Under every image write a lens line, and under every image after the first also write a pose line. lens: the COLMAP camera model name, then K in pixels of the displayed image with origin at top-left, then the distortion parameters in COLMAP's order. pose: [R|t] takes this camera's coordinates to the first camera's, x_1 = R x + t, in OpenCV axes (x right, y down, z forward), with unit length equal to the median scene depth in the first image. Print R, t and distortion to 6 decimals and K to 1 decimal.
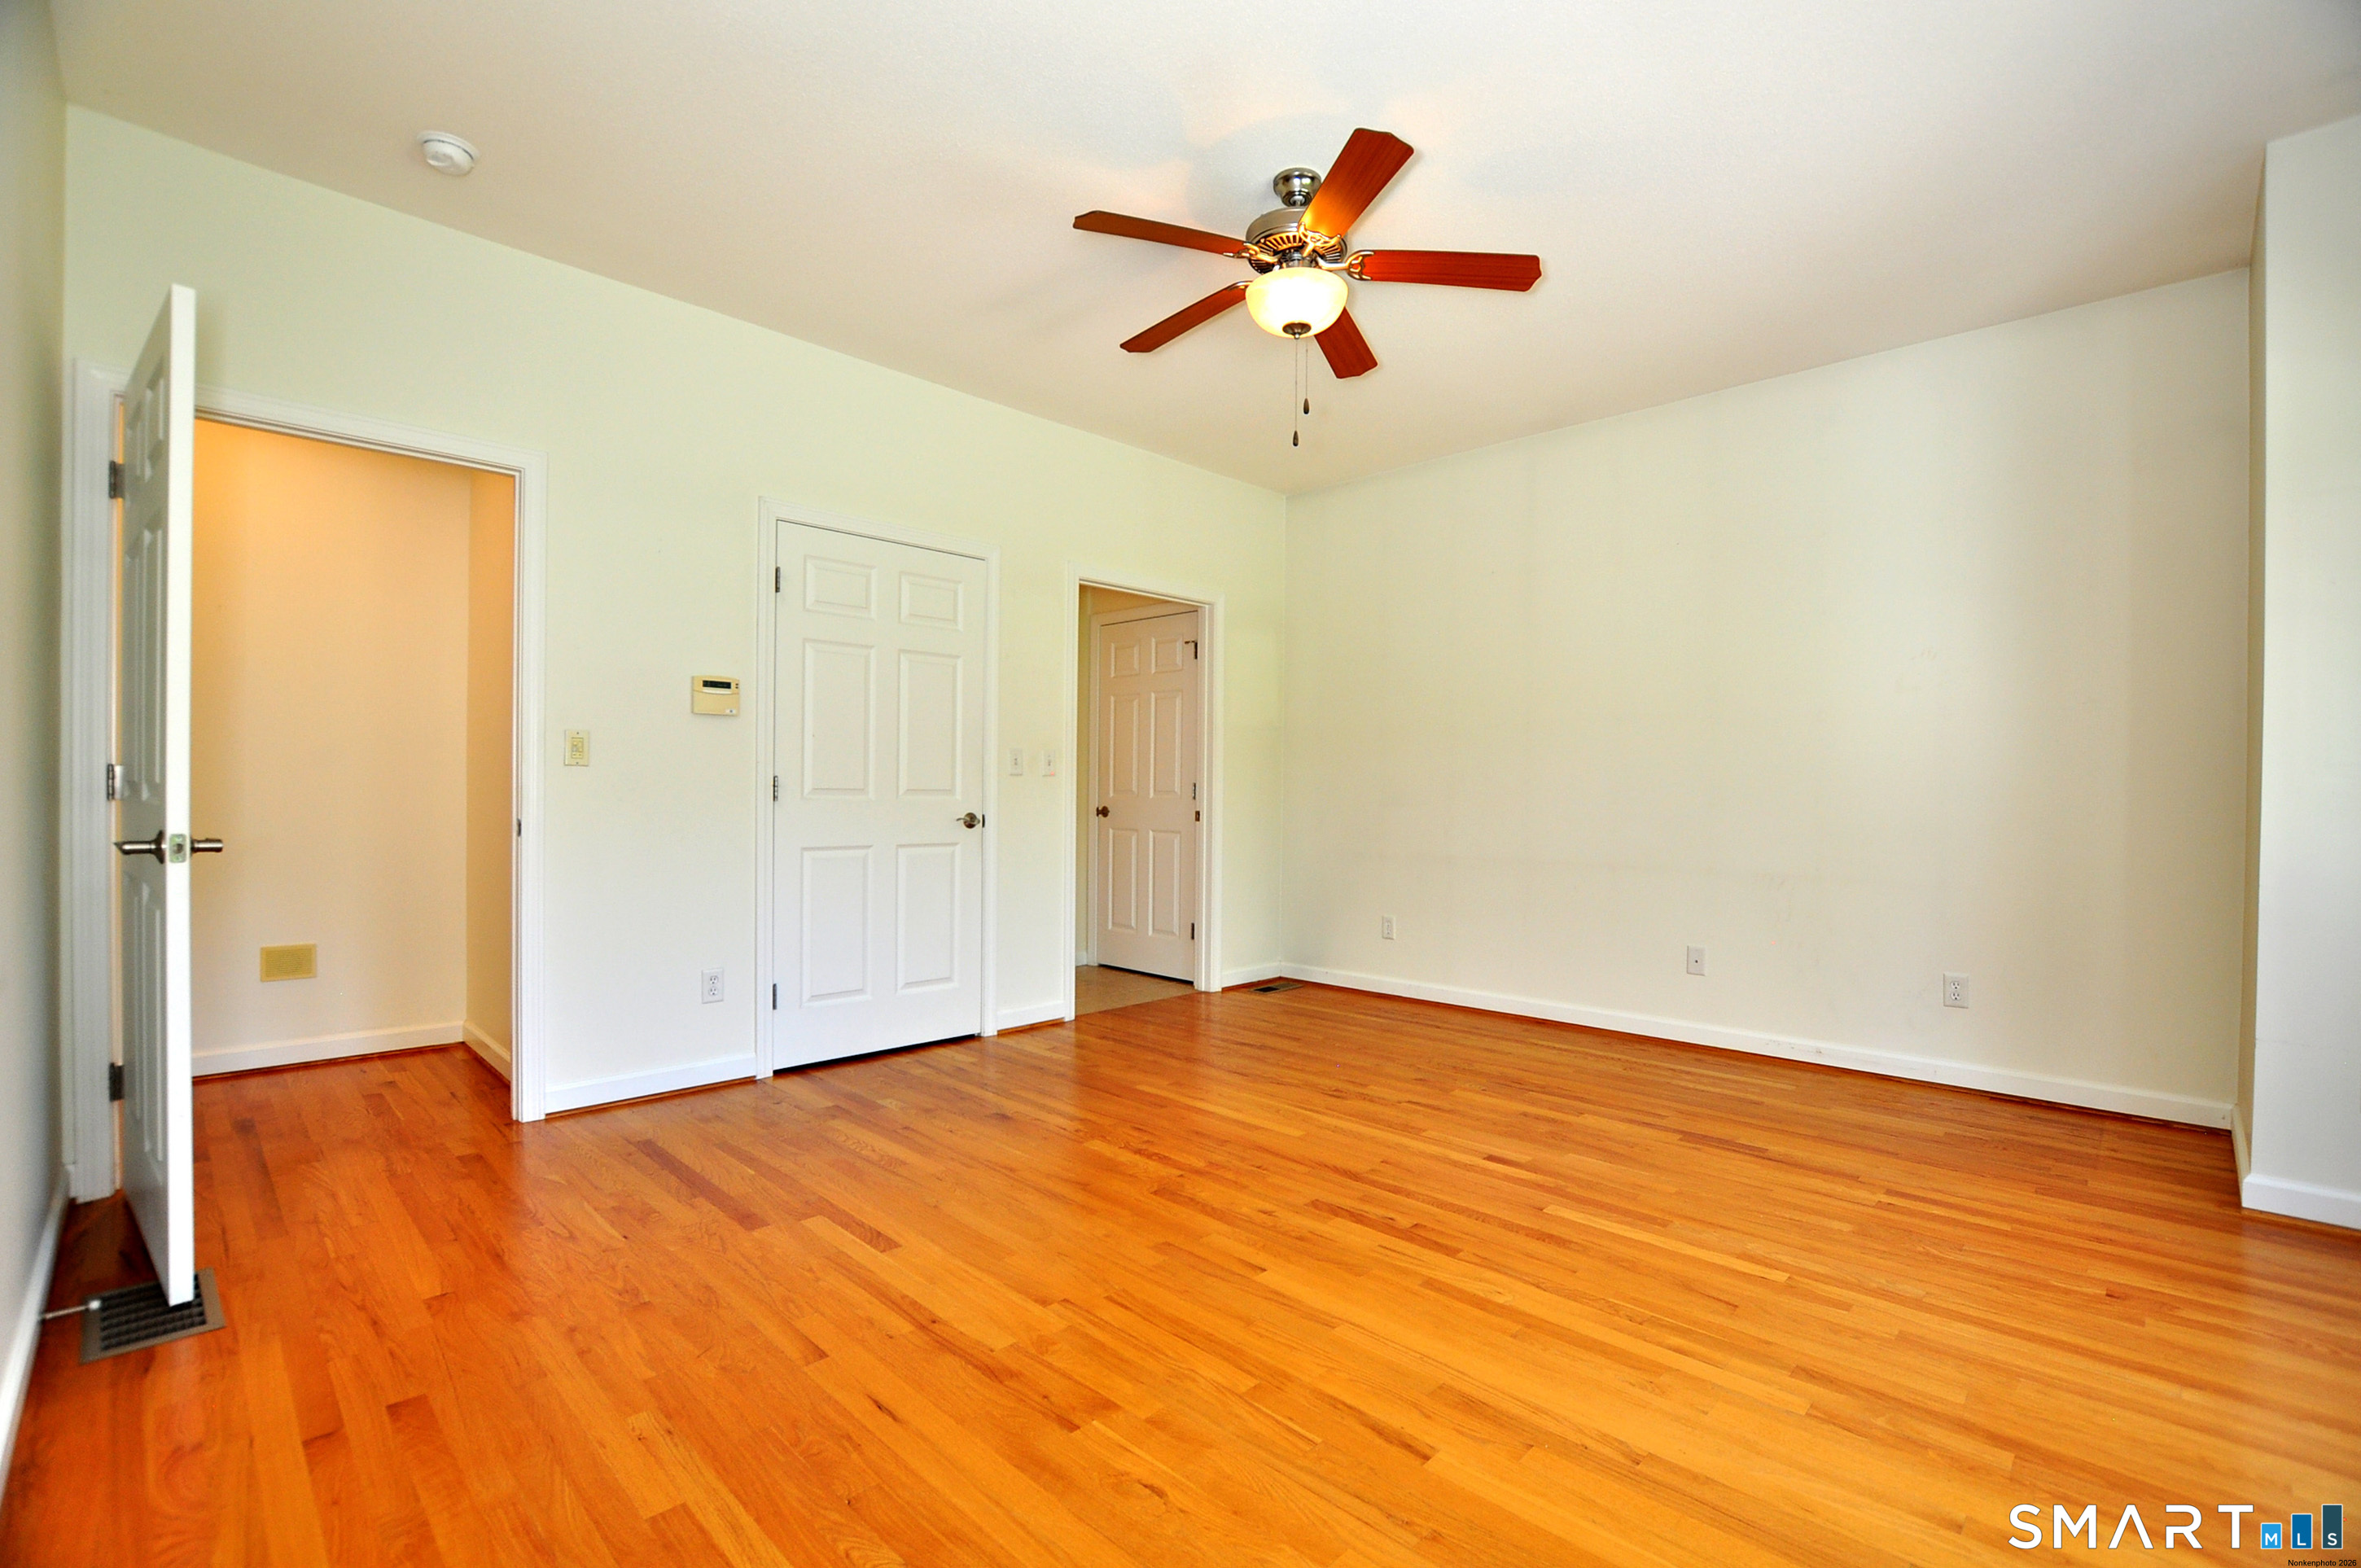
lens RADIAL K [[1038.0, 0, 1187.3], [0, 1038.0, 783.4], [0, 0, 1]] dist [-0.037391, 0.004713]
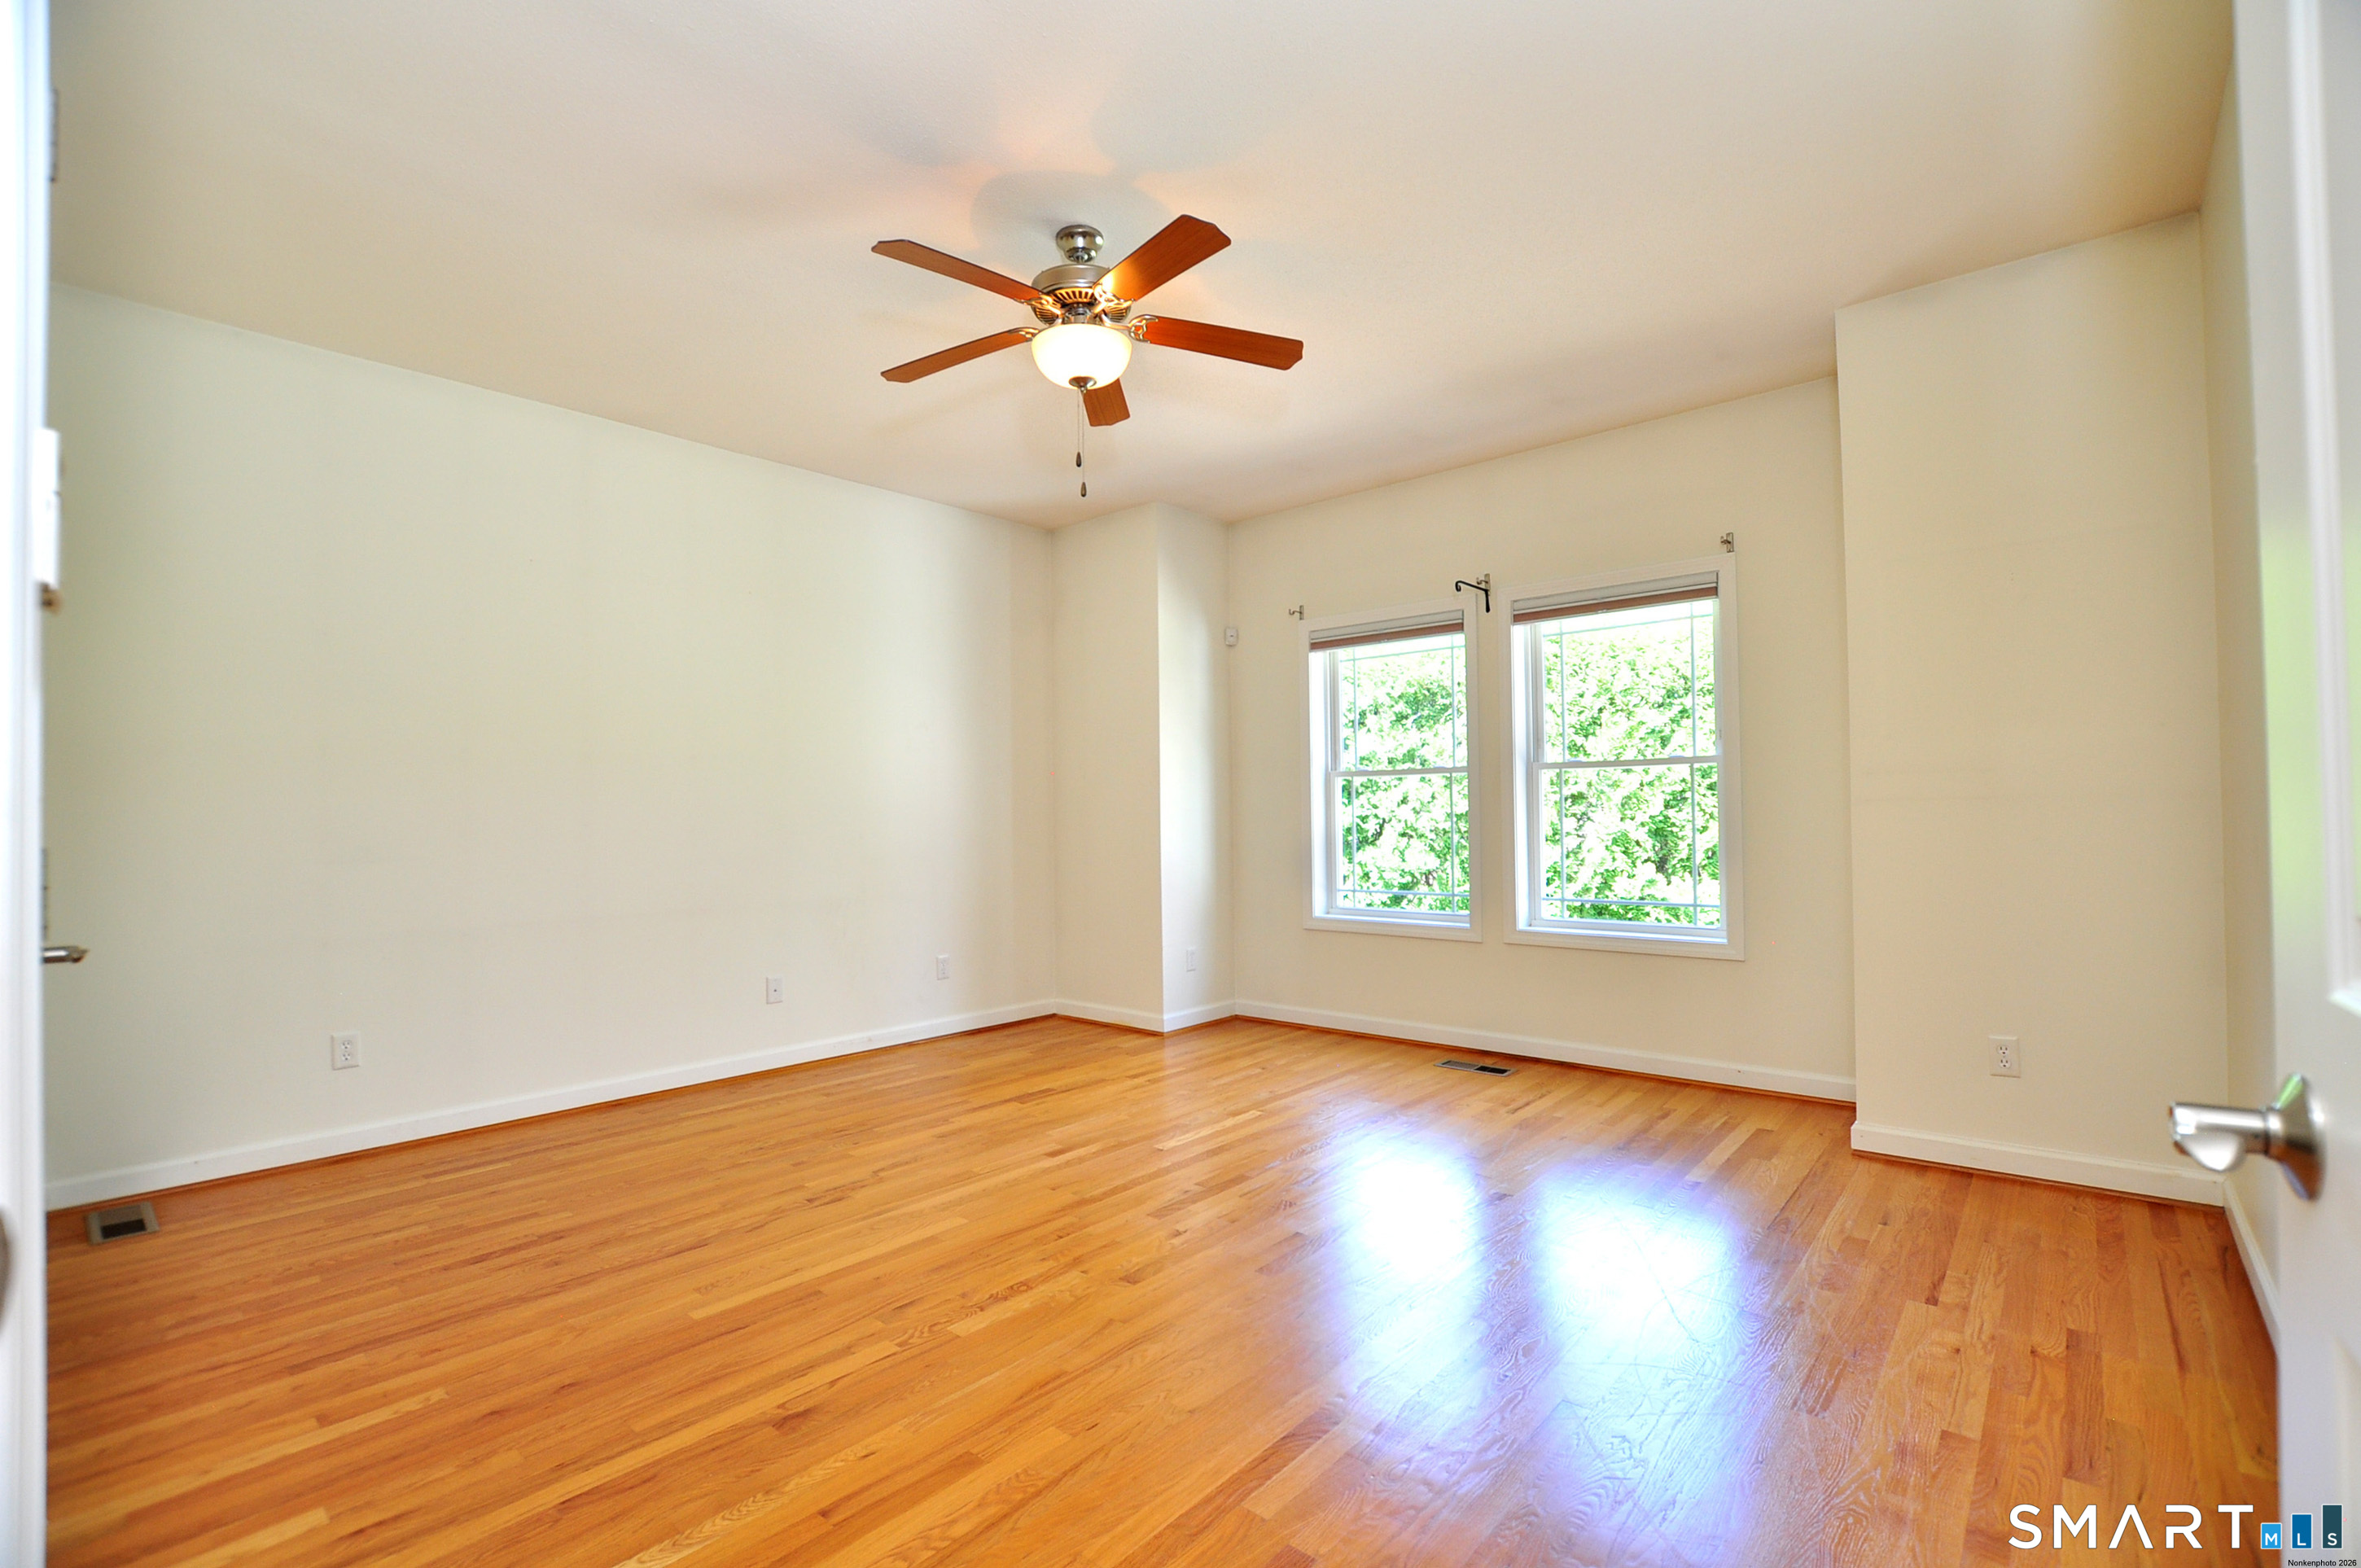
lens RADIAL K [[1038.0, 0, 1188.8], [0, 1038.0, 796.1], [0, 0, 1]] dist [-0.037391, 0.004713]
pose [[-0.057516, 0.009330, 0.998301, -0.758881], [0.007236, 0.999934, -0.008928, -0.020363], [-0.998318, 0.006711, -0.057579, 0.801020]]
